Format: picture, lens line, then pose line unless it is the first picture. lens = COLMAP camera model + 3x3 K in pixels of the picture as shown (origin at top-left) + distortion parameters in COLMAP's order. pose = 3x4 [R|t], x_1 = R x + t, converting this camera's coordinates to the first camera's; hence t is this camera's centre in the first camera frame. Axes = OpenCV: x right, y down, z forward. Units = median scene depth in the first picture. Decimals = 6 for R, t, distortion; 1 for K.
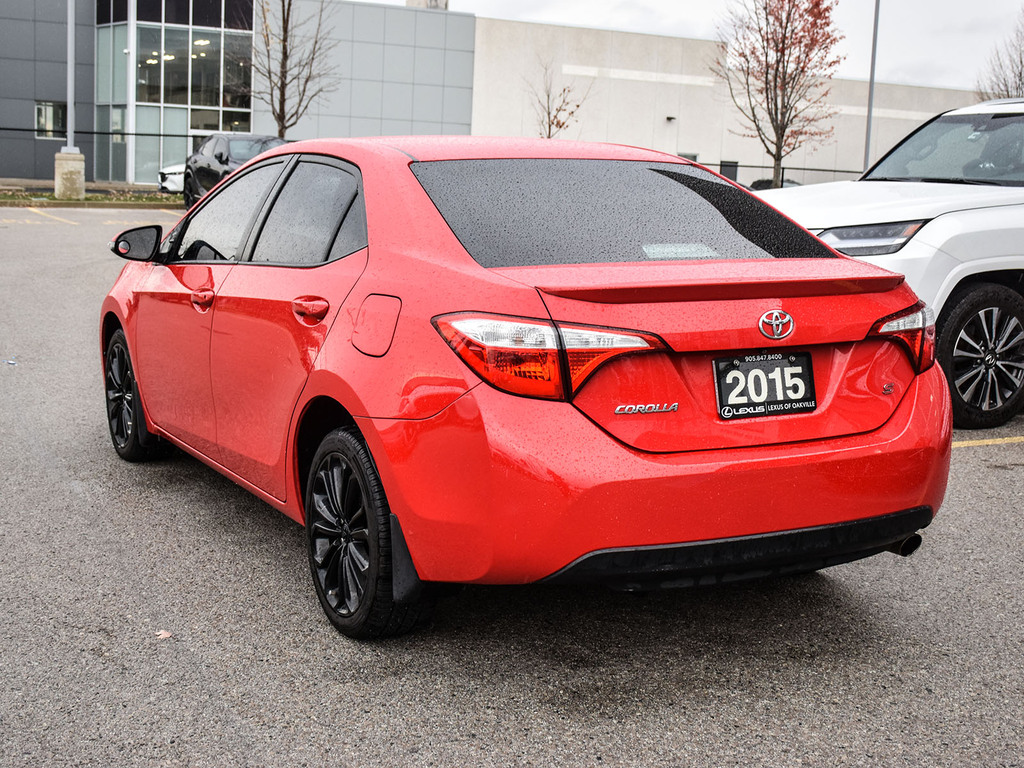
lens RADIAL K [[1360.7, 0, 512.1], [0, 1360.7, 380.9], [0, 0, 1]] dist [-0.035558, 0.000000]
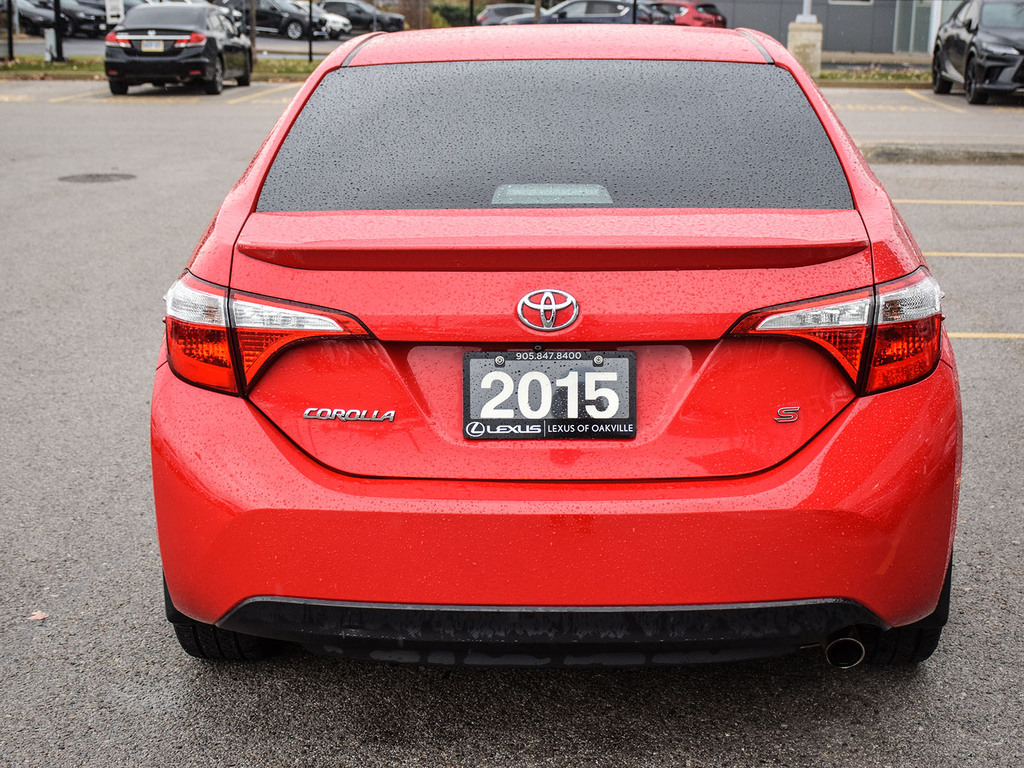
lens RADIAL K [[1643.9, 0, 512.2], [0, 1643.9, 386.0], [0, 0, 1]] dist [-0.044827, 0.000000]
pose [[0.873180, 0.083248, -0.480235, 0.576032], [-0.056977, 0.995985, 0.069054, -0.058902], [0.484056, -0.032934, 0.874417, 0.257671]]
